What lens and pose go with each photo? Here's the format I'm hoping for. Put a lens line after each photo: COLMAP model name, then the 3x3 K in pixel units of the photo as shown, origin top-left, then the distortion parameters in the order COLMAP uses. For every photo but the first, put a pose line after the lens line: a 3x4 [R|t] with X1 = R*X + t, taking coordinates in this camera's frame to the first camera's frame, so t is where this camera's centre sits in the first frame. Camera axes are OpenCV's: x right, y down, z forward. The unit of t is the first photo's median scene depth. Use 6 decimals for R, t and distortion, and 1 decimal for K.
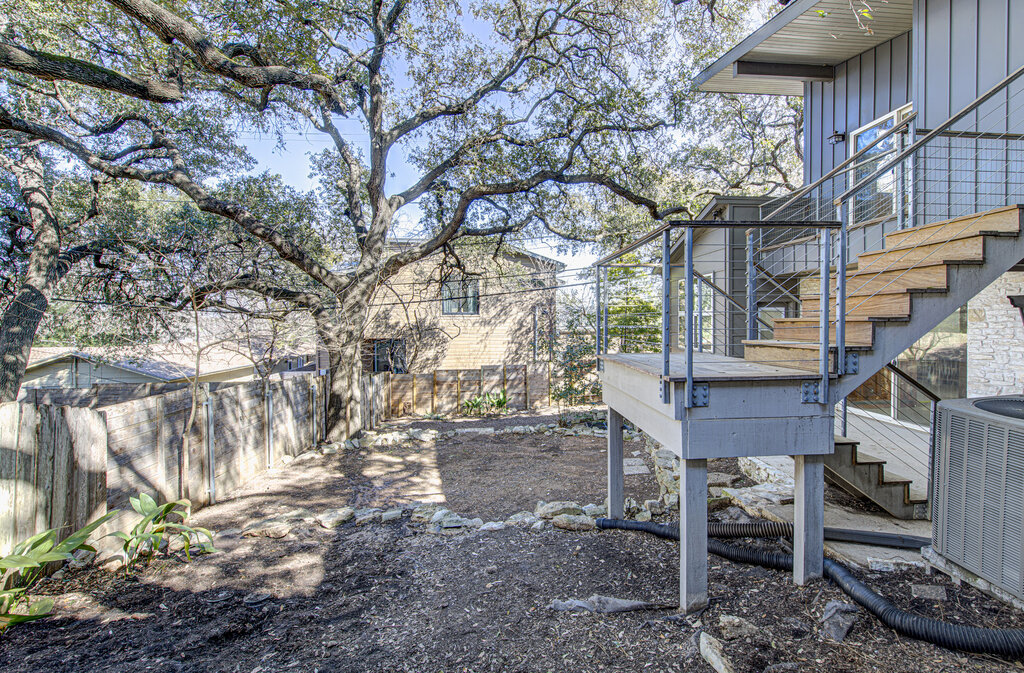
lens RADIAL K [[426.0, 0, 520.0], [0, 426.0, 334.8], [0, 0, 1]] dist [0.006180, -0.000943]
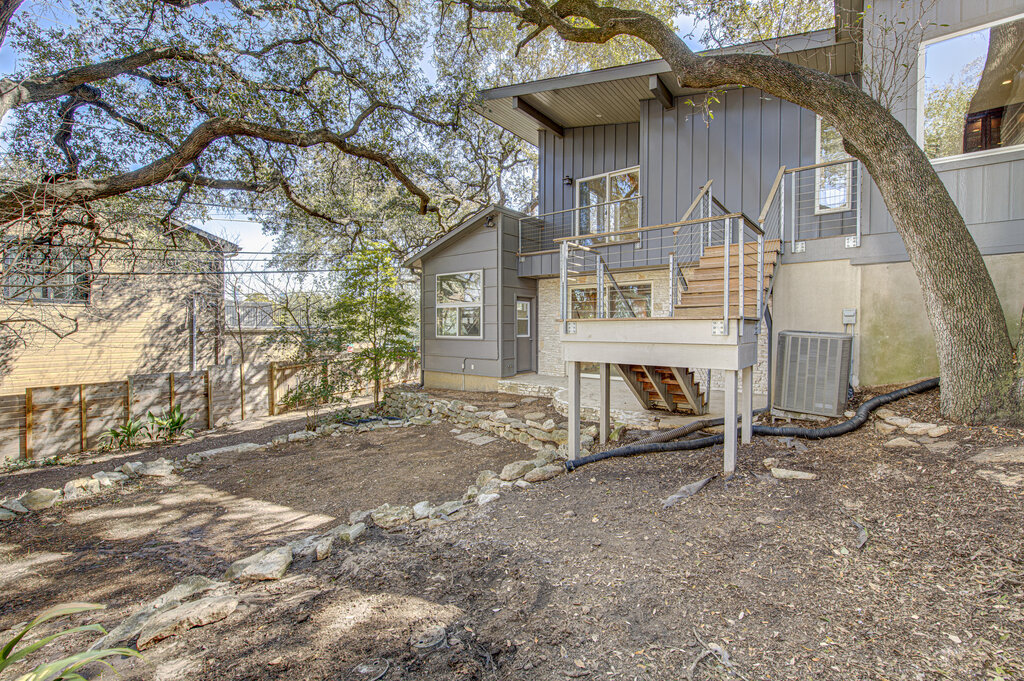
lens RADIAL K [[426.0, 0, 522.3], [0, 426.0, 339.0], [0, 0, 1]] dist [0.006180, -0.000943]
pose [[0.677885, -0.011027, 0.735085, -0.366570], [0.016591, 0.999862, -0.000301, 0.051428], [-0.734981, 0.012400, 0.677975, 0.158005]]
